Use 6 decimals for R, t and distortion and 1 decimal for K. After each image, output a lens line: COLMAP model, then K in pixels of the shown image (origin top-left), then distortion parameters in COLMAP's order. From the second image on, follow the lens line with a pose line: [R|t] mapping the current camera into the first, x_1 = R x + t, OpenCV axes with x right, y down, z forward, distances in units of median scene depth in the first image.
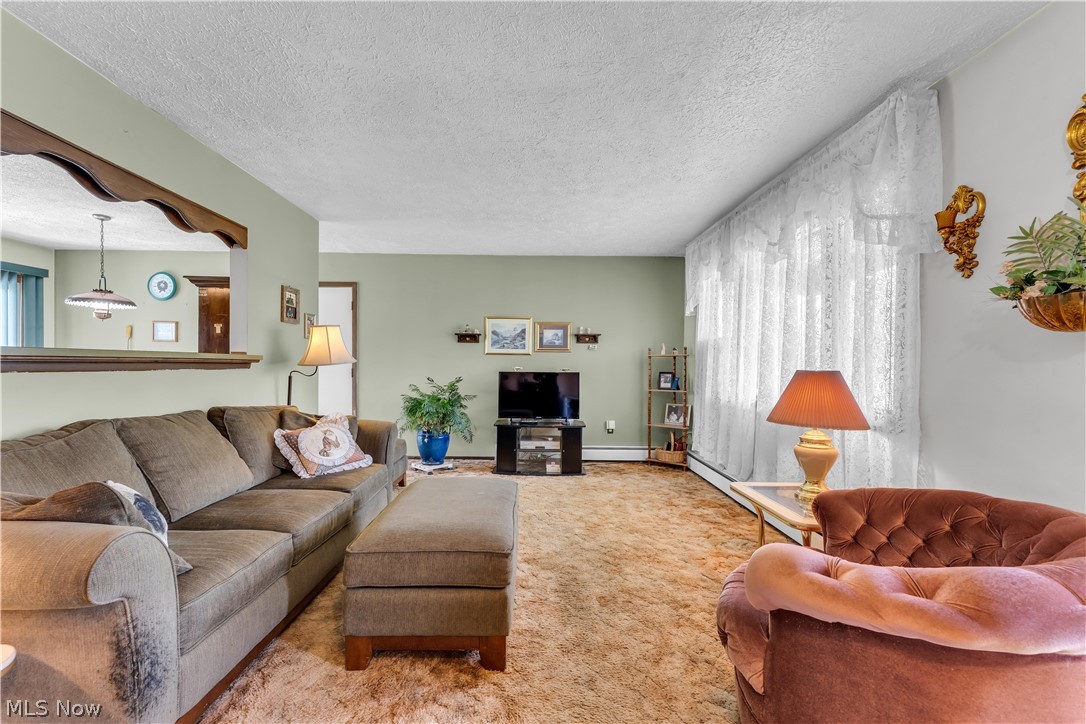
lens RADIAL K [[436.7, 0, 537.5], [0, 436.7, 363.0], [0, 0, 1]] dist [0.000107, -0.000537]
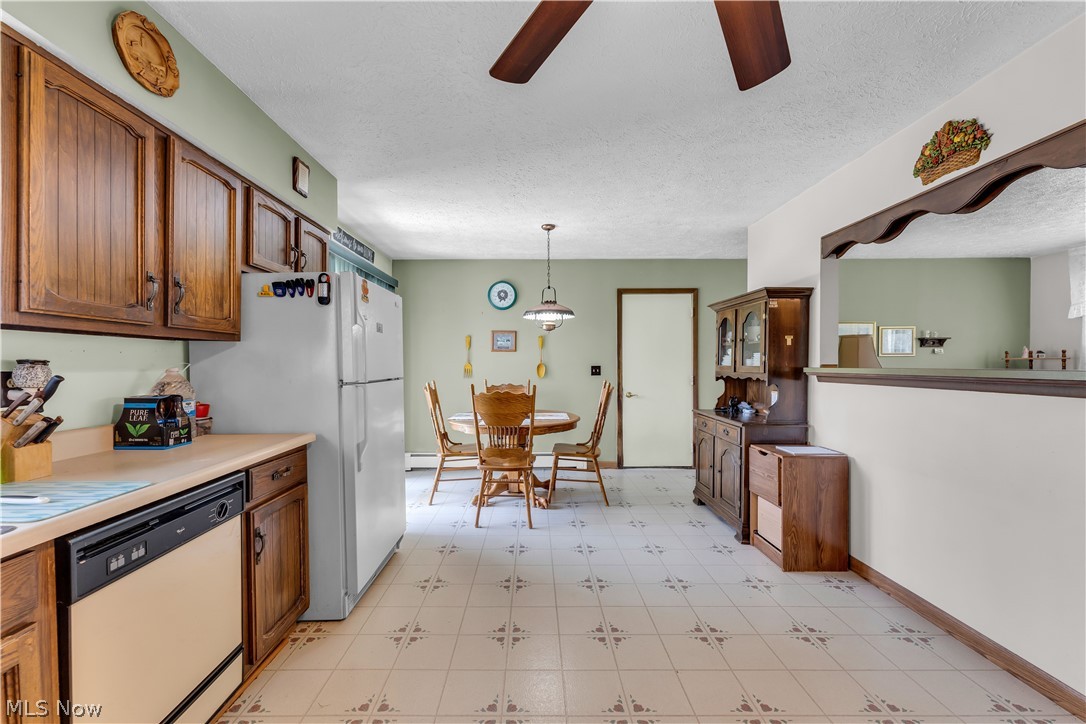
lens RADIAL K [[436.7, 0, 537.2], [0, 436.7, 369.0], [0, 0, 1]] dist [0.000107, -0.000537]
pose [[0.999896, -0.014382, 0.001213, -1.021667], [0.014365, 0.999811, 0.013077, -0.028280], [-0.001401, -0.013058, 0.999914, 0.016548]]
